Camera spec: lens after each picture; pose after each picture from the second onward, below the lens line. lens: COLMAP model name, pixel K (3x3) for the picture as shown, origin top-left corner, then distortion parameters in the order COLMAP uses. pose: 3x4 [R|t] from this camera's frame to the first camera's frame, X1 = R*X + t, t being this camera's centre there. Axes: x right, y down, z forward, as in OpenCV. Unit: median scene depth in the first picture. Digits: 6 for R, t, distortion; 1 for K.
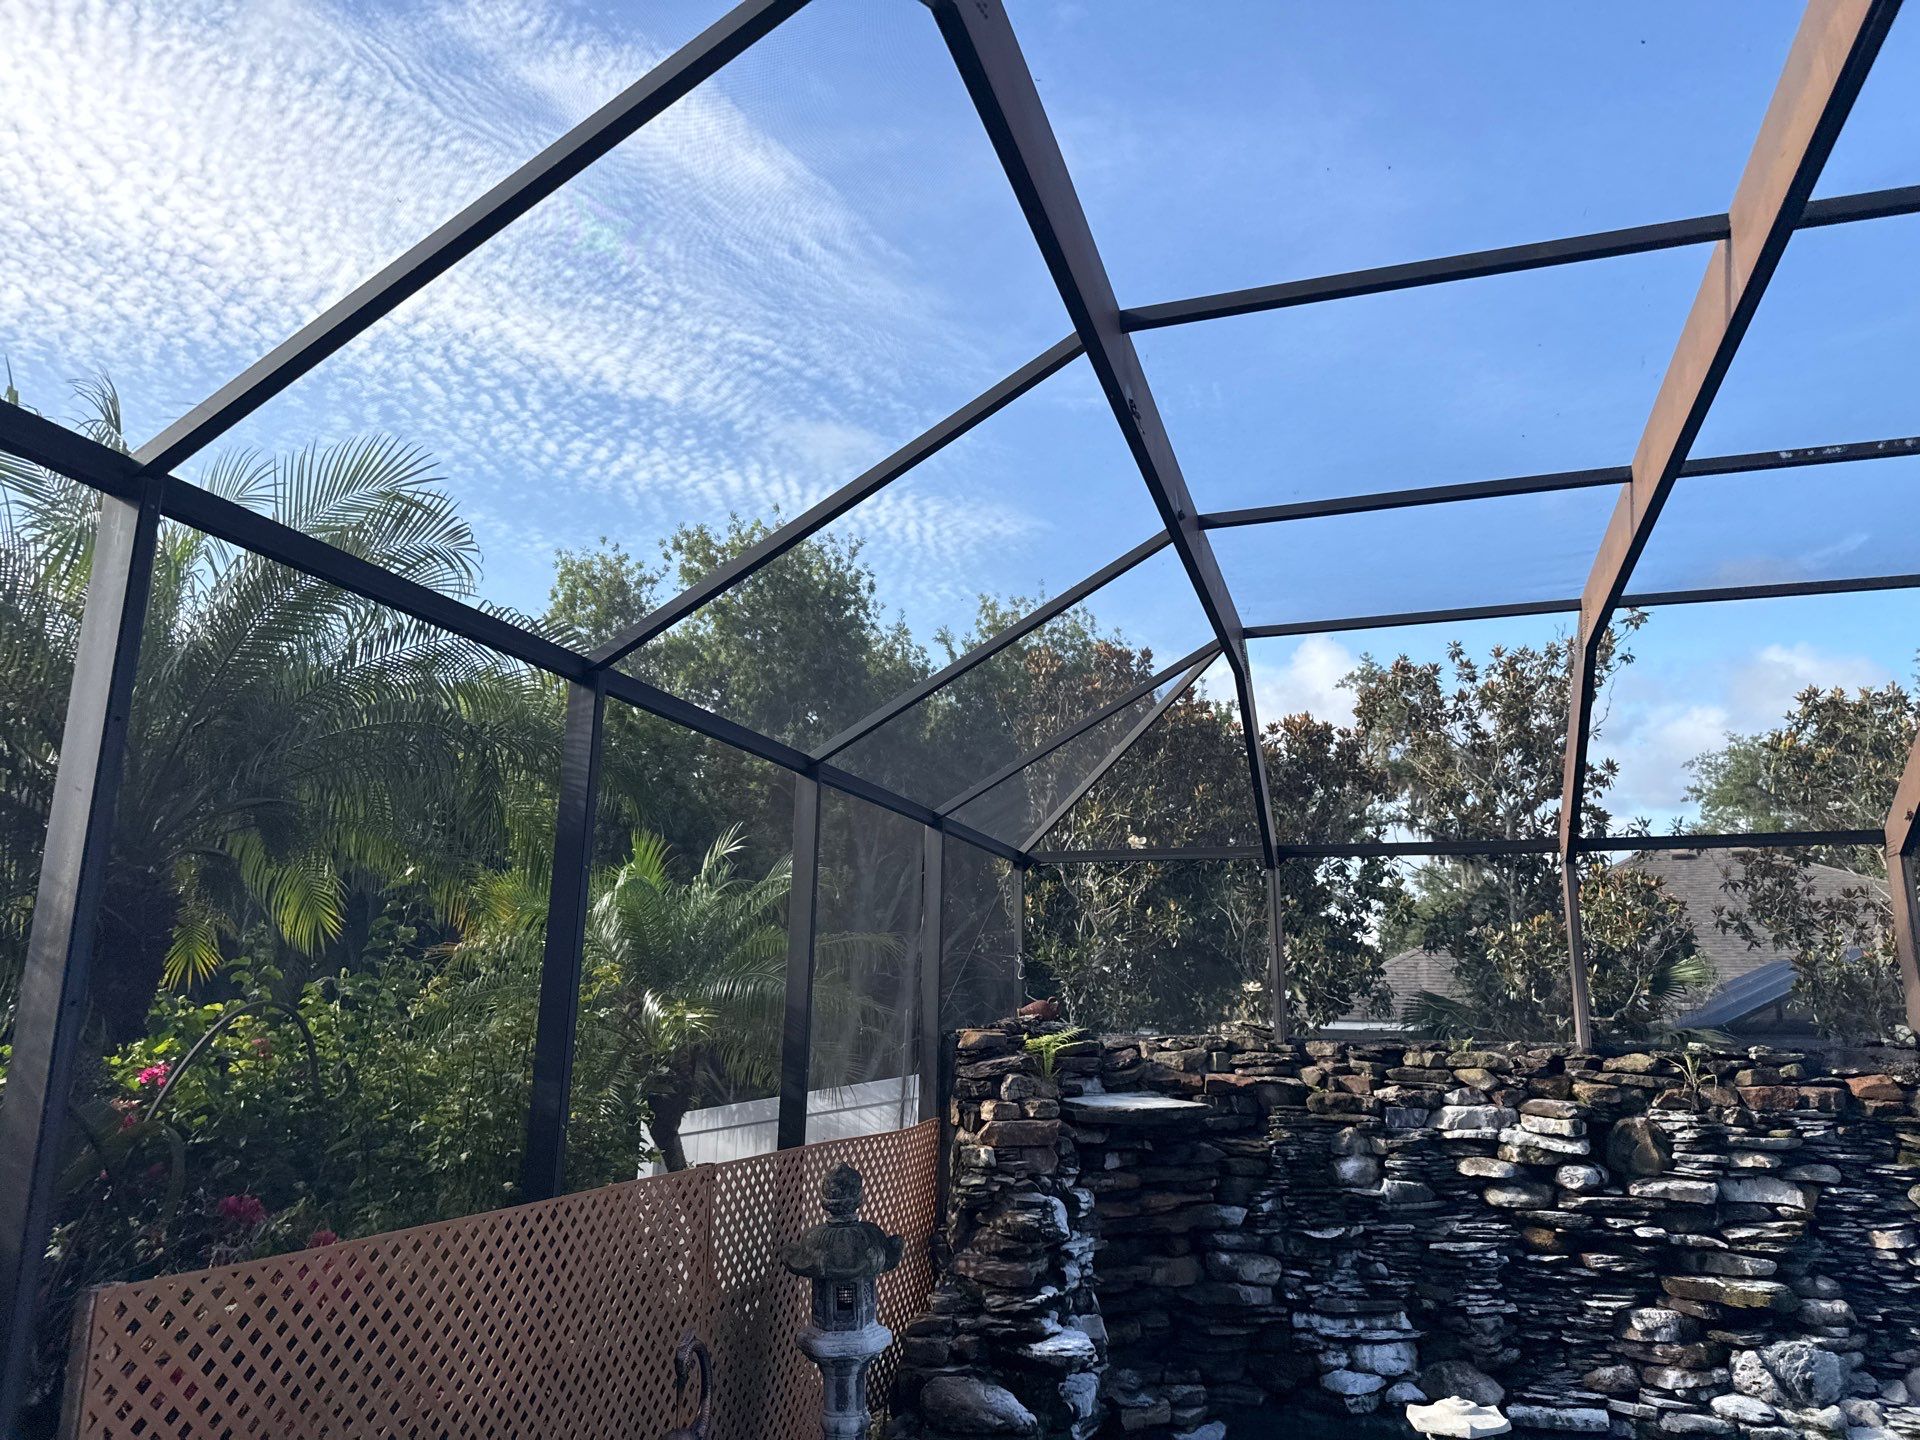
lens RADIAL K [[1364.0, 0, 955.1], [0, 1364.0, 723.8], [0, 0, 1]] dist [0.004820, -0.003936]
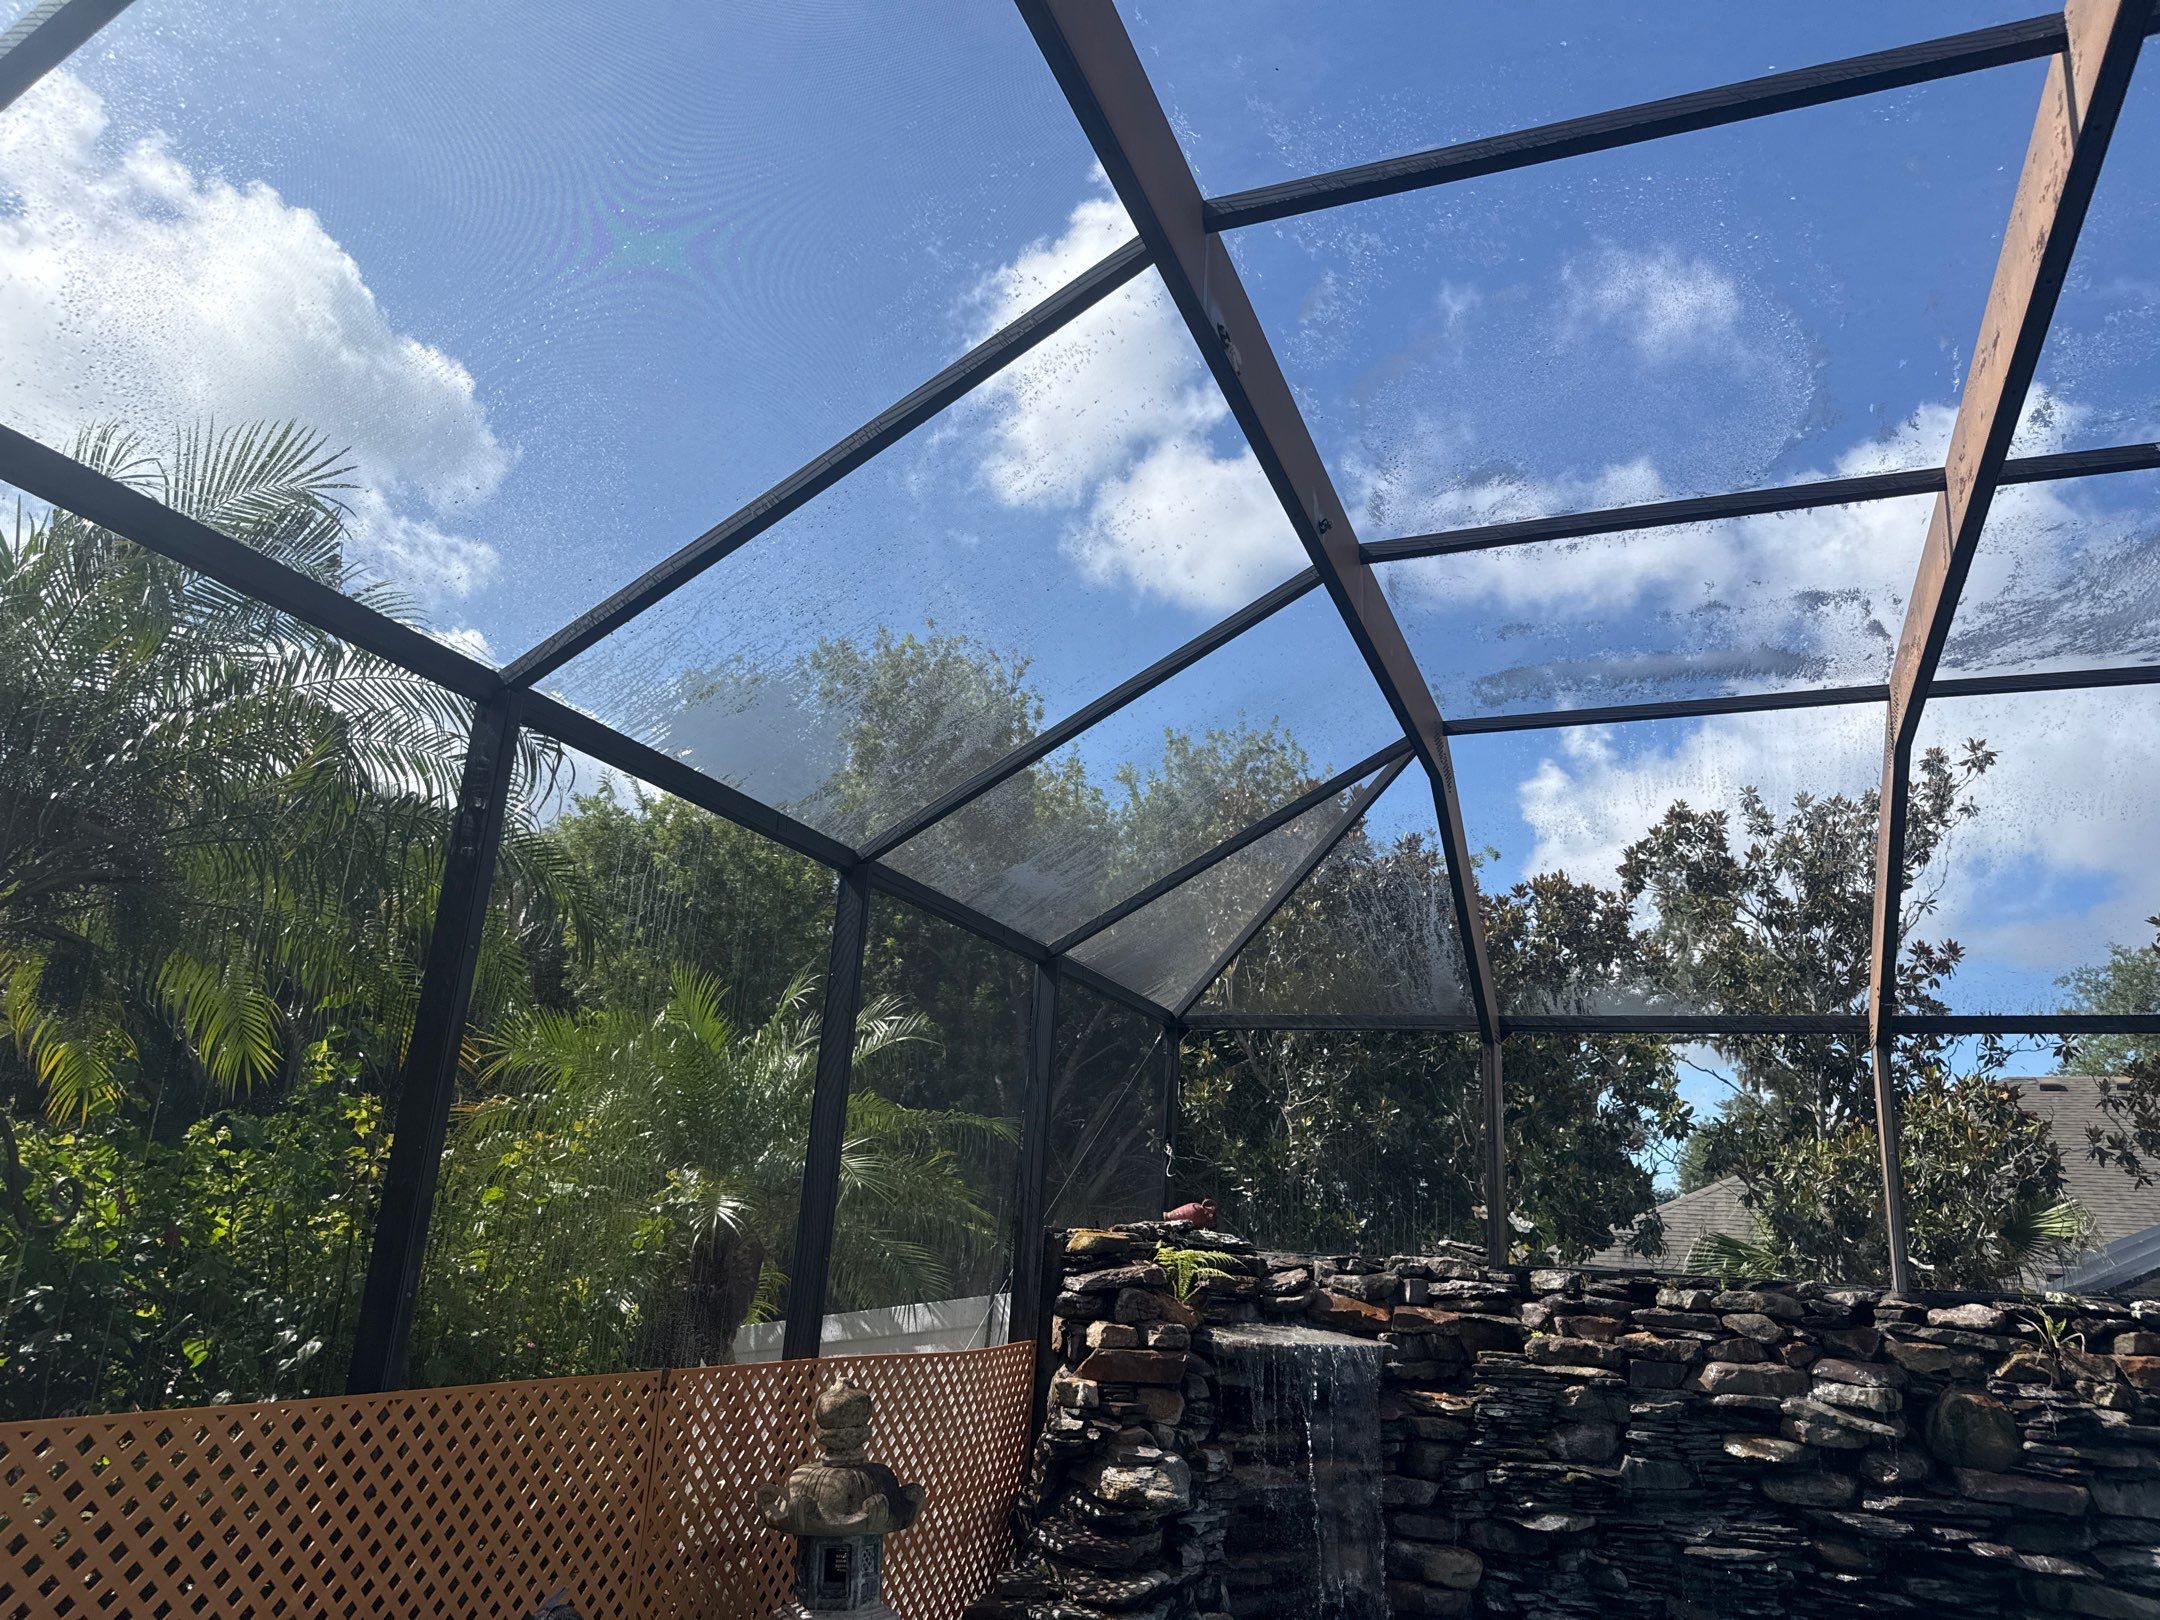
lens RADIAL K [[1553.4, 0, 1055.1], [0, 1553.4, 813.6], [0, 0, 1]] dist [-0.020442, 0.022221]
pose [[0.995990, 0.024631, -0.086002, 0.066495], [-0.030041, 0.997612, -0.062185, 0.042532], [0.084265, 0.064519, 0.994352, 0.101240]]
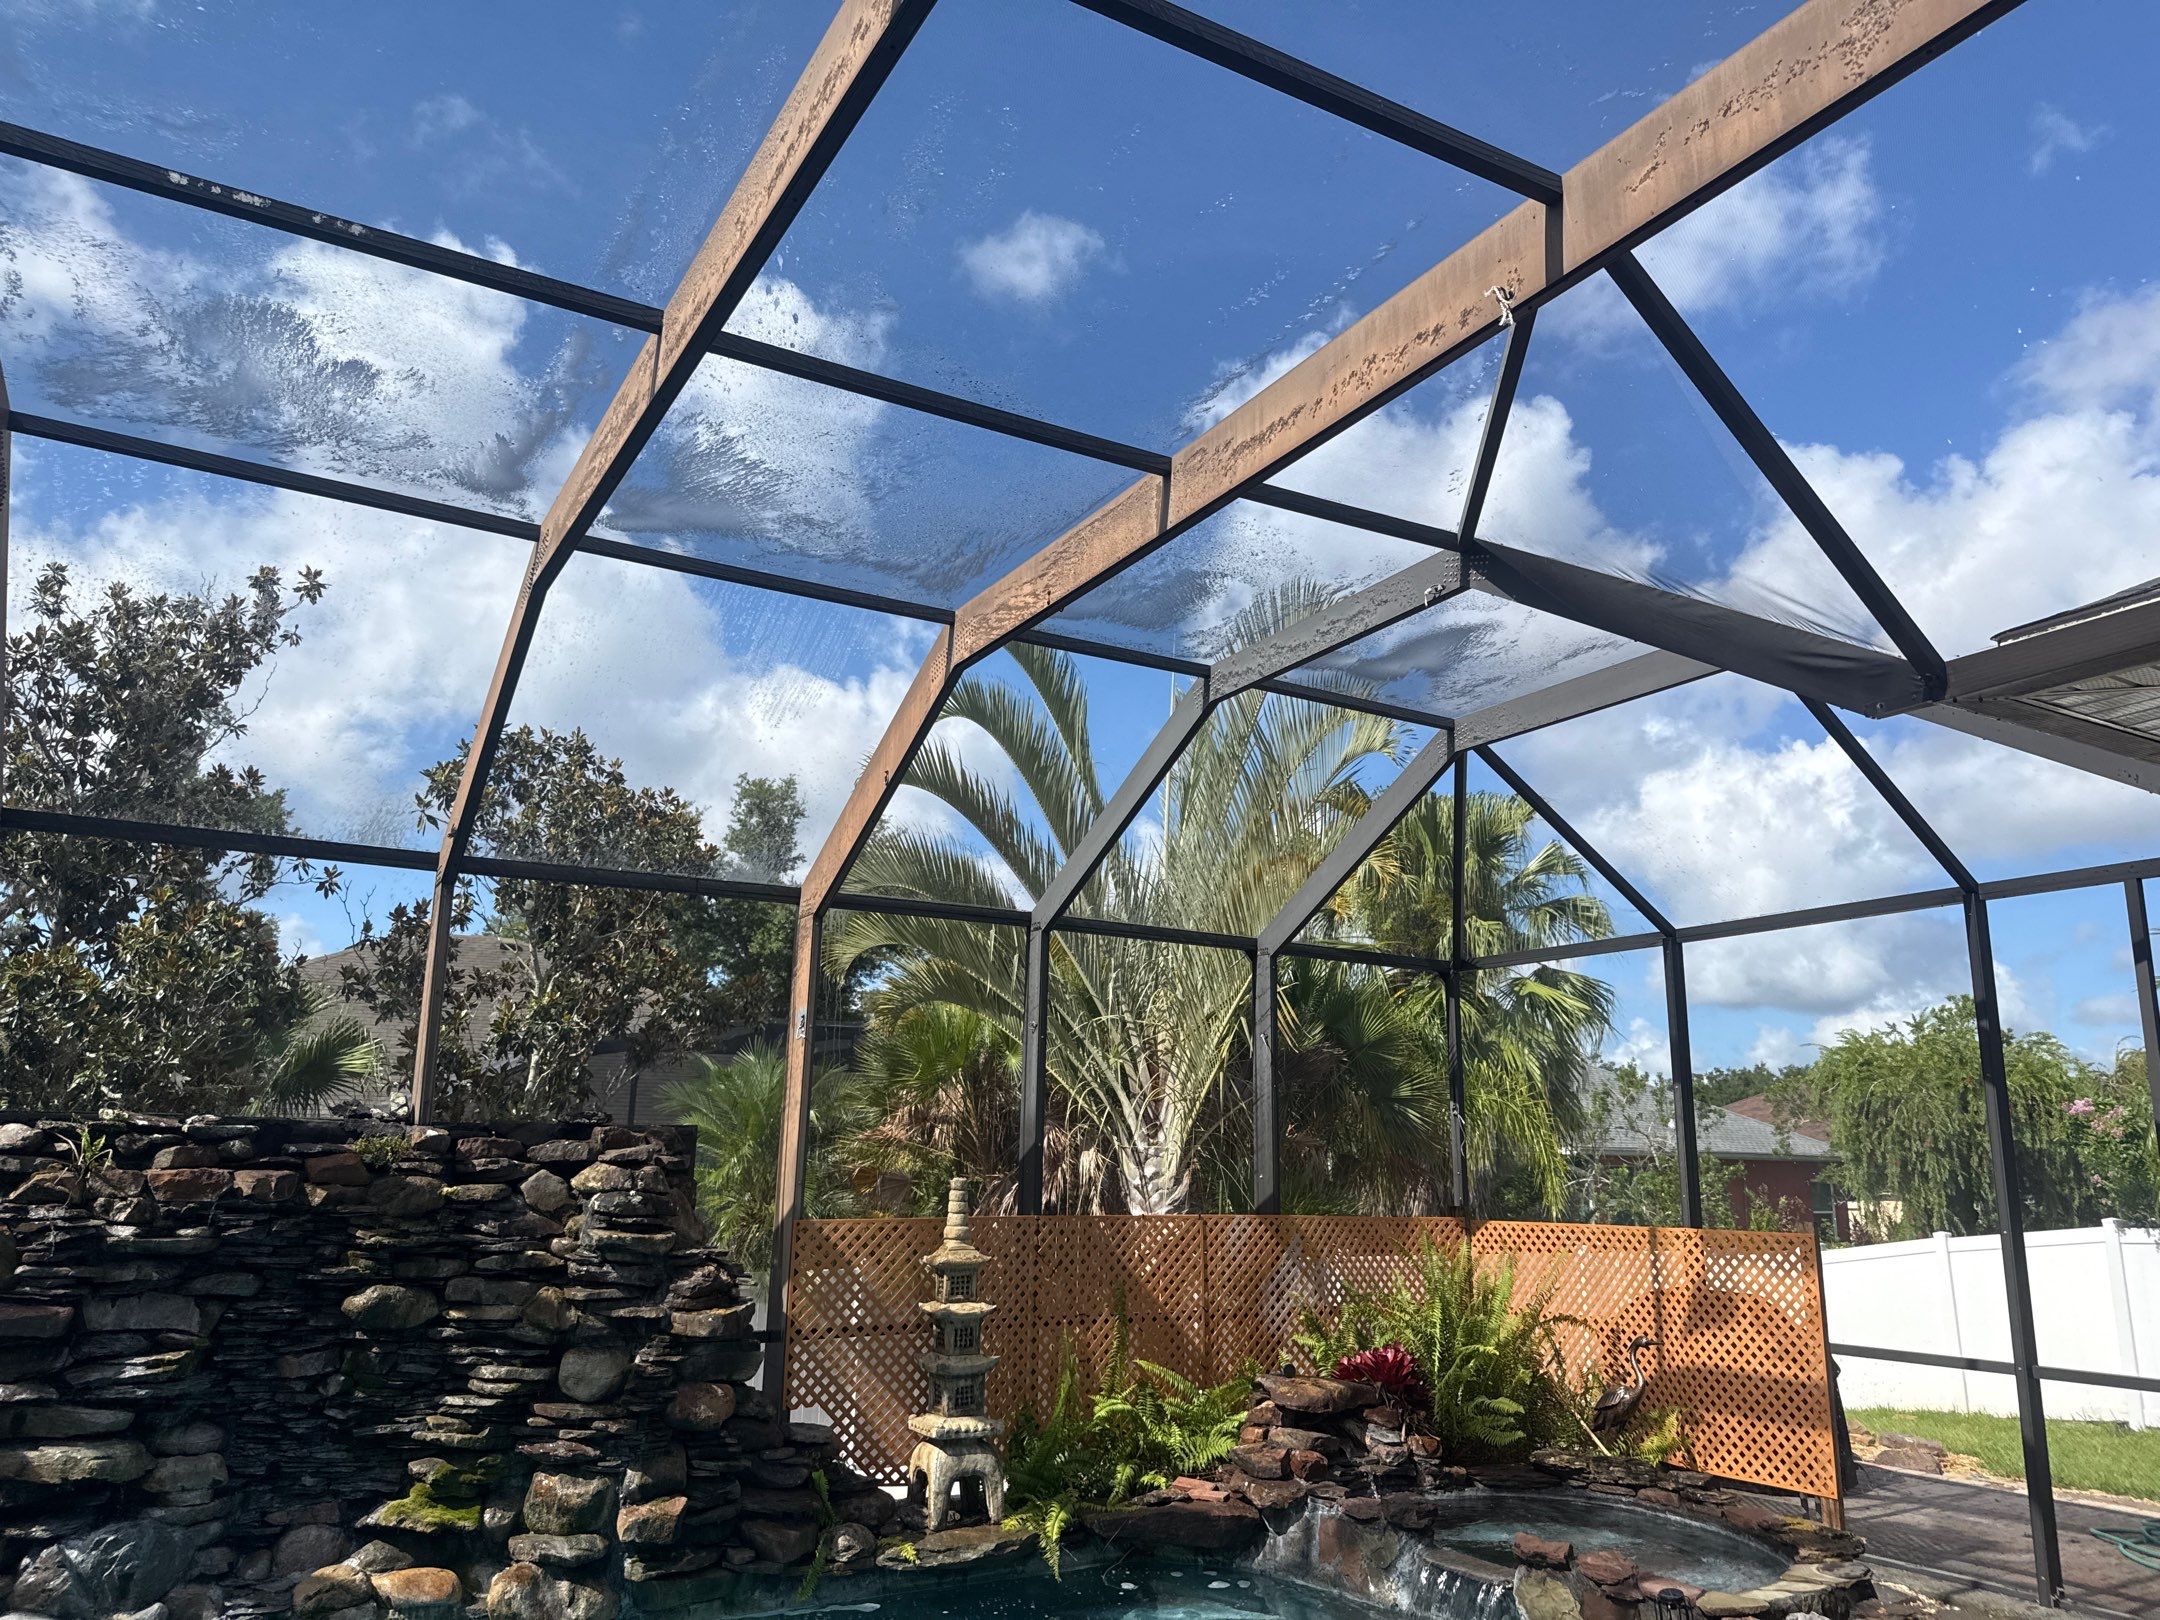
lens RADIAL K [[1536.1, 0, 1085.8], [0, 1536.1, 847.8], [0, 0, 1]] dist [0.052829, -0.066669]
pose [[0.668345, 0.149978, 0.728575, 0.281779], [-0.170567, 0.984265, -0.046145, 0.053399], [-0.724032, -0.093430, 0.683409, 0.106023]]
